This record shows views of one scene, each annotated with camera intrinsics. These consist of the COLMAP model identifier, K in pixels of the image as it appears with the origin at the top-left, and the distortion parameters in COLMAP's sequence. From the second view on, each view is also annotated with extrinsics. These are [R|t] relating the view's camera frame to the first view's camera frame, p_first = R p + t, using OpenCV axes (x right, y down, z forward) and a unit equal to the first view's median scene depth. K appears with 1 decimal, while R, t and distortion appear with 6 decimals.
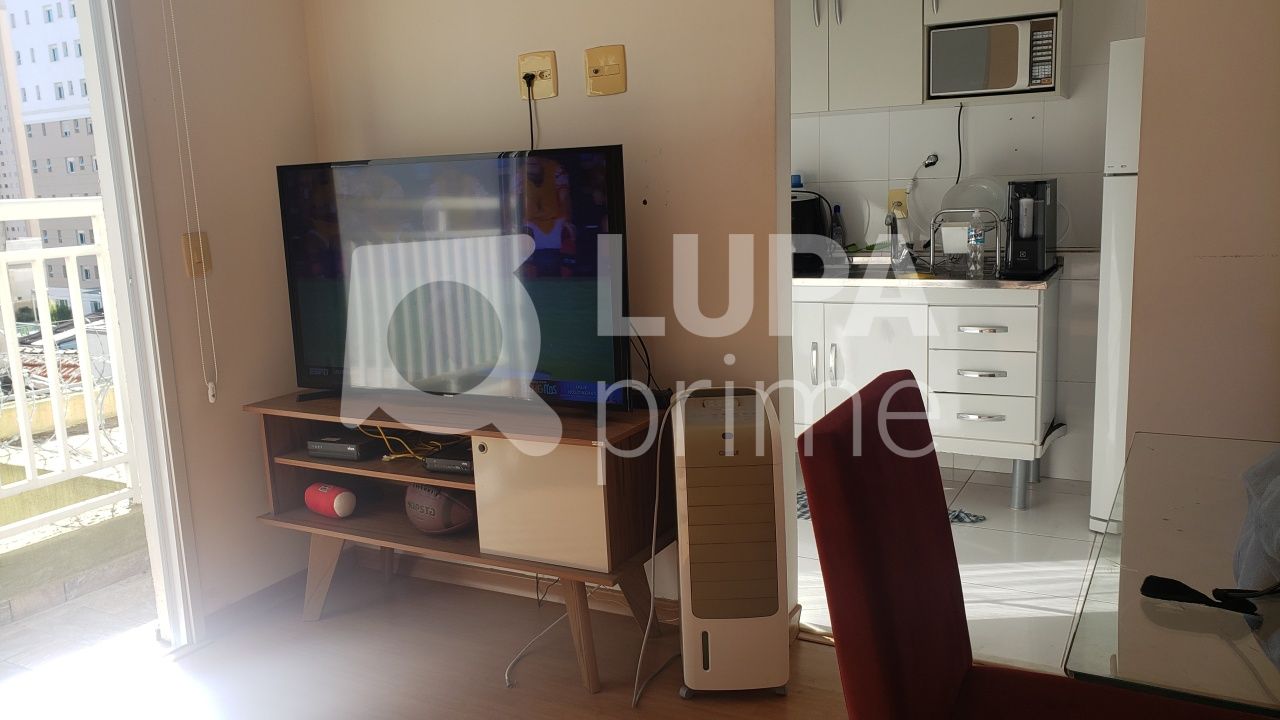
lens RADIAL K [[1028.1, 0, 640.0], [0, 1028.1, 360.0], [0, 0, 1]] dist [0.001607, 0.011044]
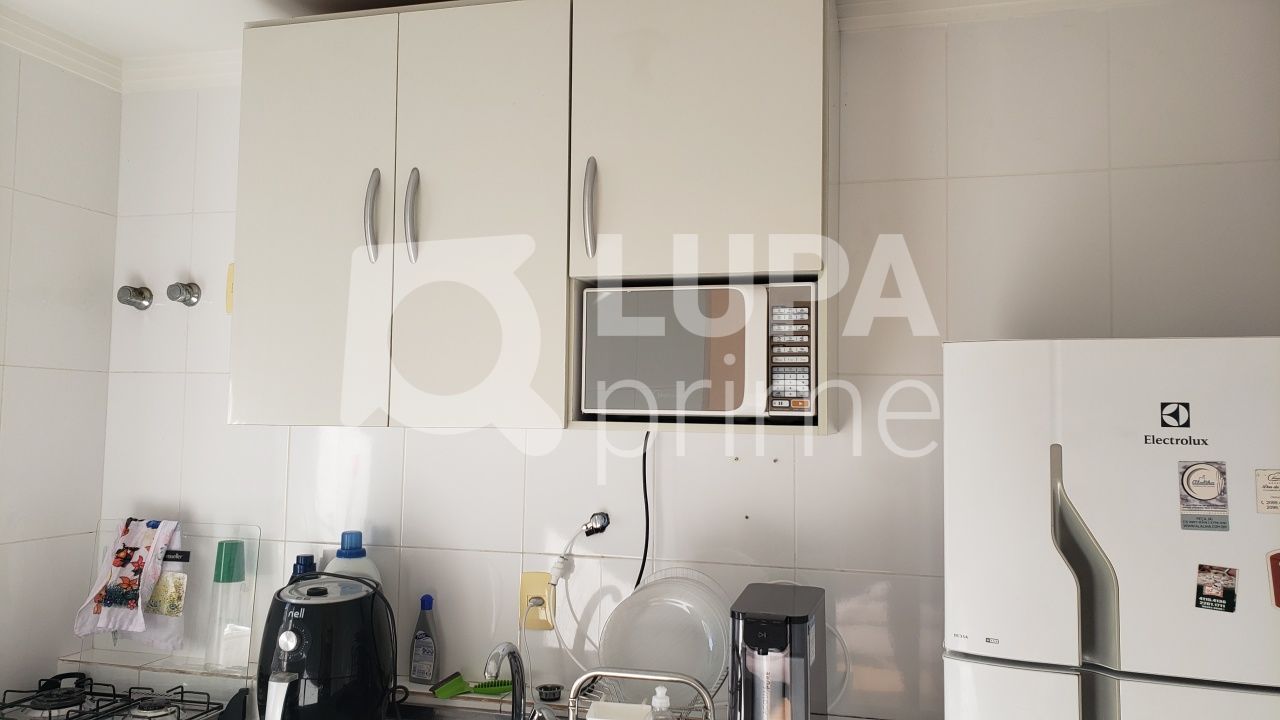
lens RADIAL K [[1004.3, 0, 631.1], [0, 1004.3, 350.4], [0, 0, 1]] dist [0.027574, 0.008483]
pose [[0.975382, 0.064974, 0.210732, 0.211175], [-0.012319, 0.970171, -0.242110, -0.177202], [-0.220177, 0.233554, 0.947088, 0.551794]]
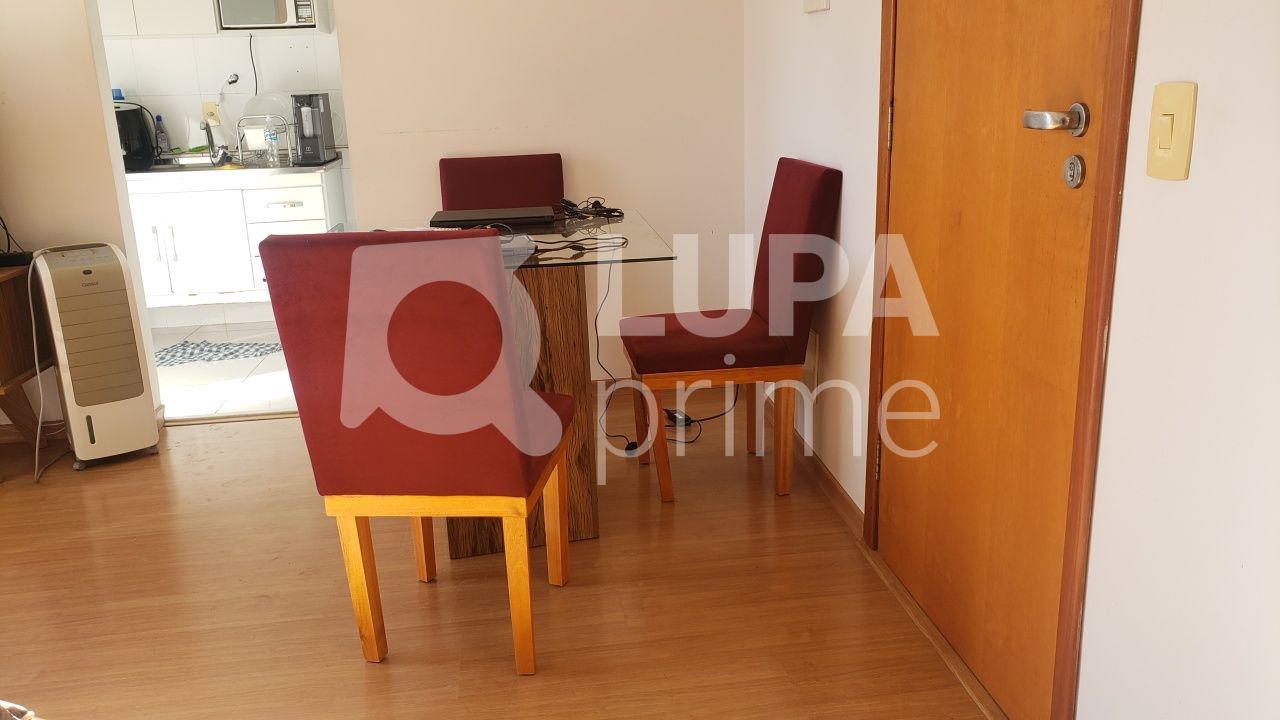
lens RADIAL K [[1028.1, 0, 640.0], [0, 1028.1, 360.0], [0, 0, 1]] dist [0.001607, 0.011044]
pose [[0.824855, -0.132757, 0.549535, -0.051524], [0.096412, 0.990831, 0.094652, 0.087410], [-0.557062, -0.025092, 0.830091, -0.383102]]
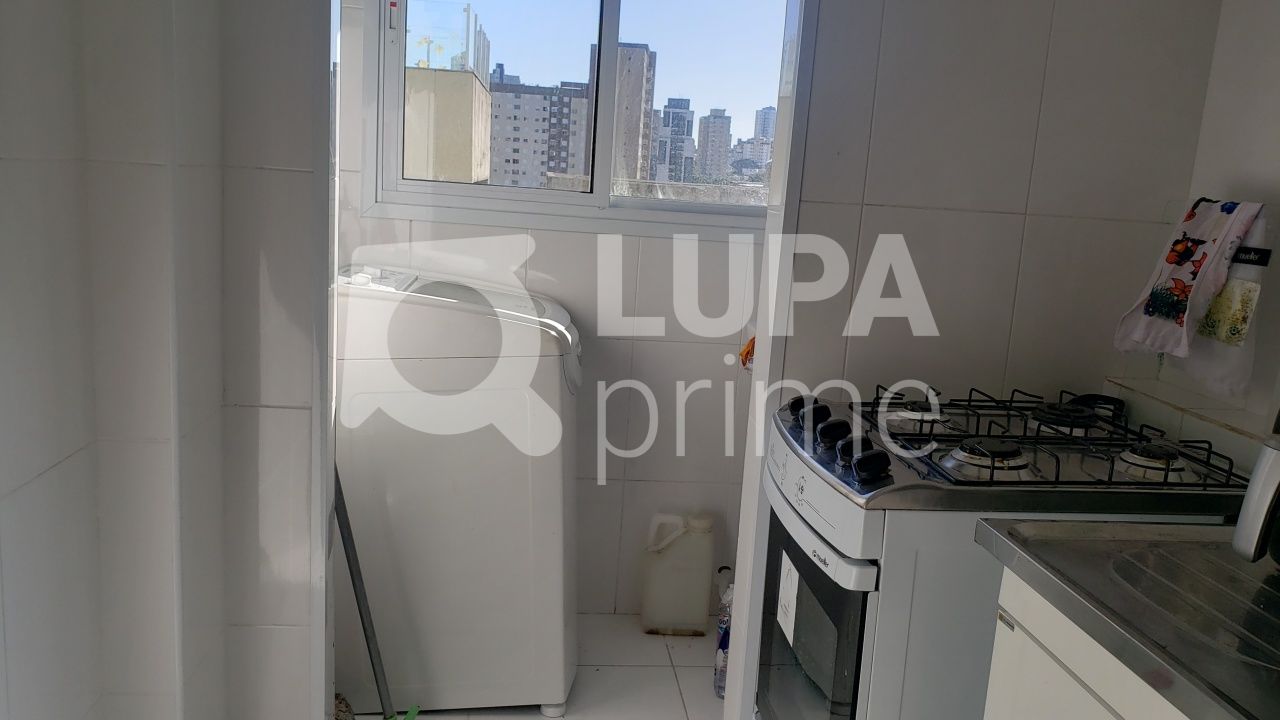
lens RADIAL K [[1004.3, 0, 631.1], [0, 1004.3, 350.4], [0, 0, 1]] dist [0.027574, 0.008483]
pose [[0.565572, 0.223210, -0.793918, 0.268479], [-0.235270, 0.966341, 0.104084, -0.148761], [0.790428, 0.127918, 0.599050, 0.808544]]
